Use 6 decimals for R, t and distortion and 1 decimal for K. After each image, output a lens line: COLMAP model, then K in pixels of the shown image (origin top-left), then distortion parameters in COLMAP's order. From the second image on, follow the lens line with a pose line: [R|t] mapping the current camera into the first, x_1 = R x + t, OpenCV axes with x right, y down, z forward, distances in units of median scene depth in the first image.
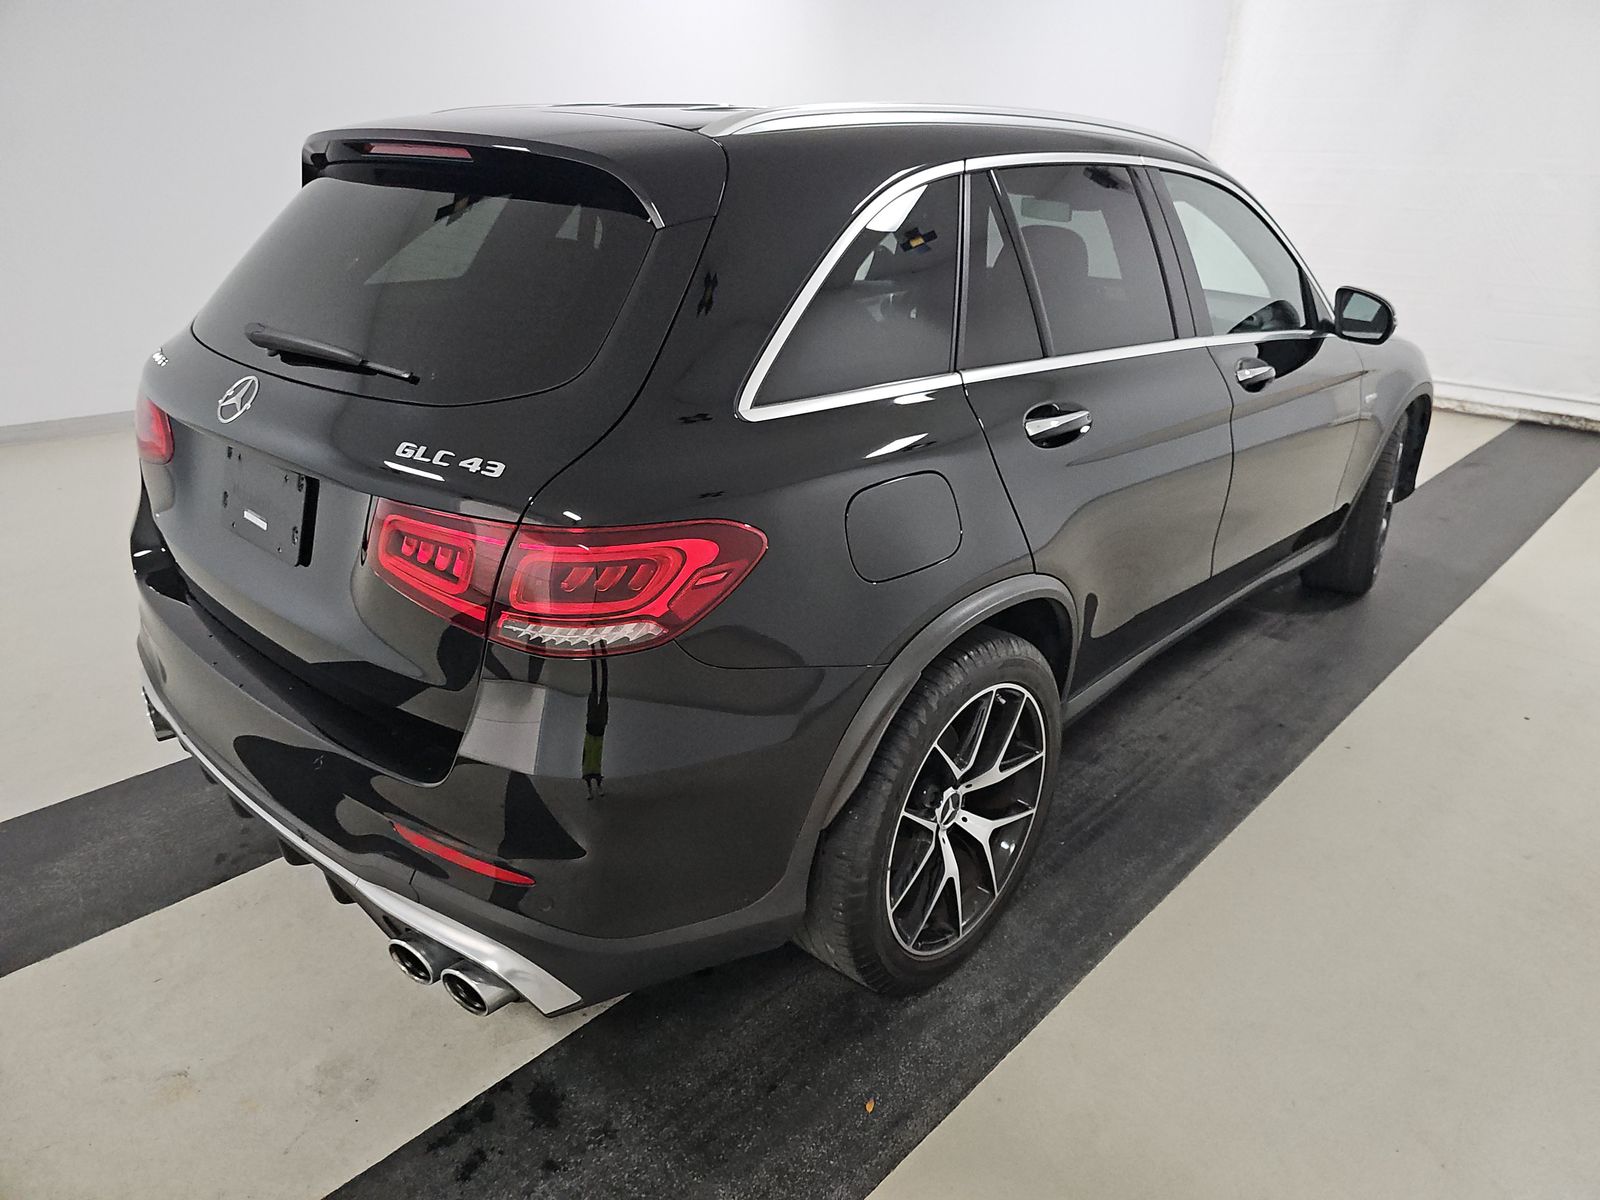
lens RADIAL K [[1078.2, 0, 811.9], [0, 1078.2, 604.5], [0, 0, 1]] dist [0.002961, 0.000590]
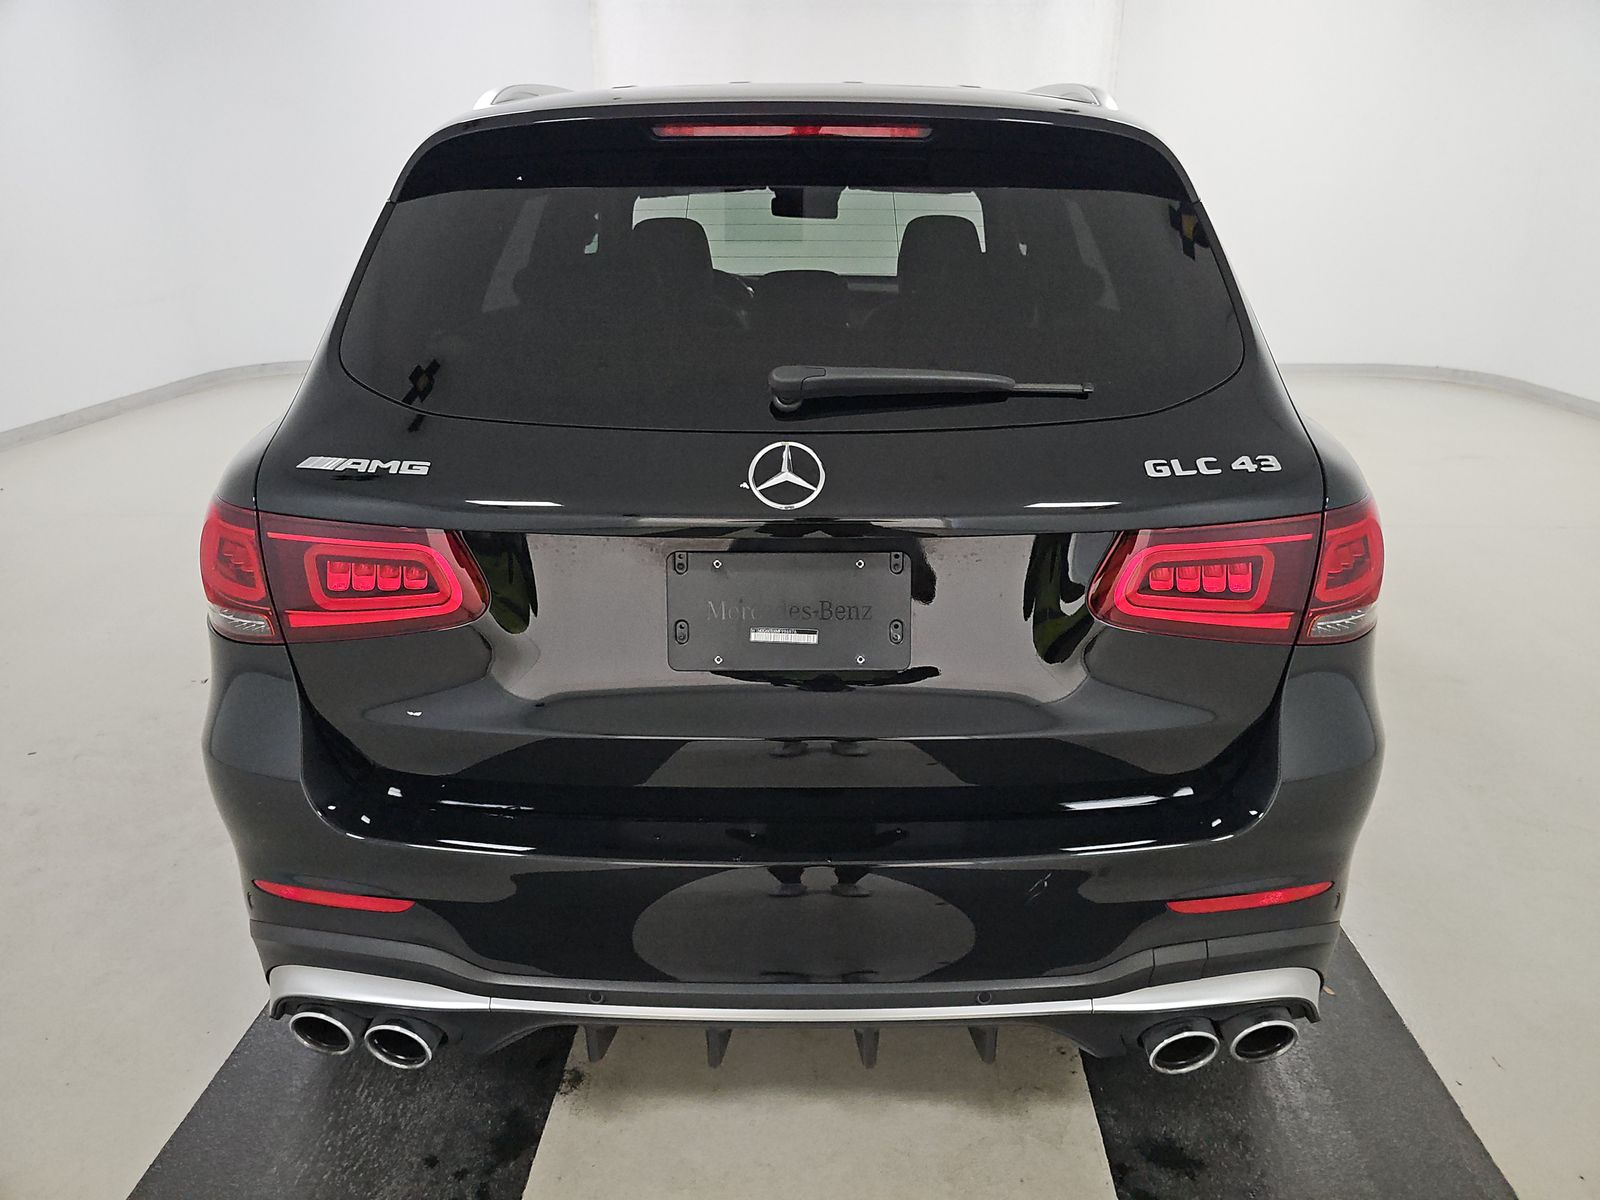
lens RADIAL K [[1078.2, 0, 807.0], [0, 1078.2, 597.5], [0, 0, 1]] dist [0.002961, 0.000590]
pose [[0.751291, -0.269596, 0.602396, -0.942968], [0.278364, 0.957042, 0.081146, -0.160758], [-0.598395, 0.106721, 0.794062, 0.418217]]
